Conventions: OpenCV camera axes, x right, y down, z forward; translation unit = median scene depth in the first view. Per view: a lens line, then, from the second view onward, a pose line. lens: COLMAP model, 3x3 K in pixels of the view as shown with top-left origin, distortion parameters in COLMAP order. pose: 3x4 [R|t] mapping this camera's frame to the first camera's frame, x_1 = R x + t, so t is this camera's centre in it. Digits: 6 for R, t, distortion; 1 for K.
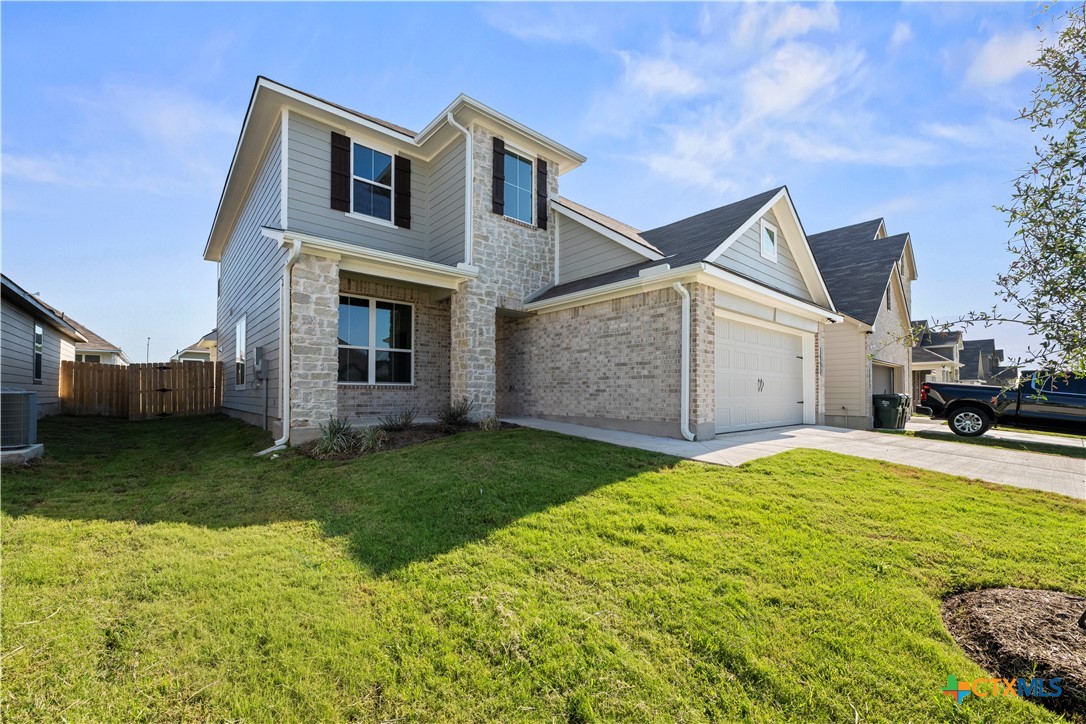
lens RADIAL K [[428.6, 0, 548.5], [0, 428.6, 365.2], [0, 0, 1]] dist [-0.000769, -0.000473]
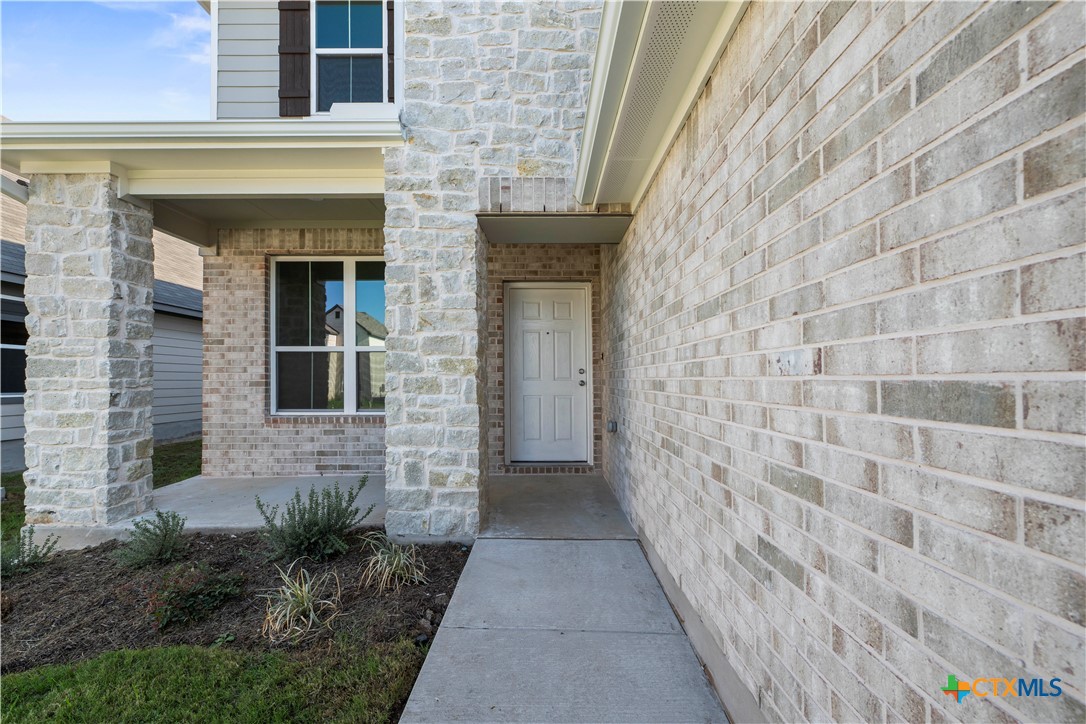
lens RADIAL K [[428.6, 0, 548.5], [0, 428.6, 365.2], [0, 0, 1]] dist [-0.000769, -0.000473]
pose [[0.752153, -0.027855, -0.658400, 0.152148], [0.047724, 0.998785, 0.012265, -0.013125], [0.657258, -0.040646, 0.752569, 0.792790]]
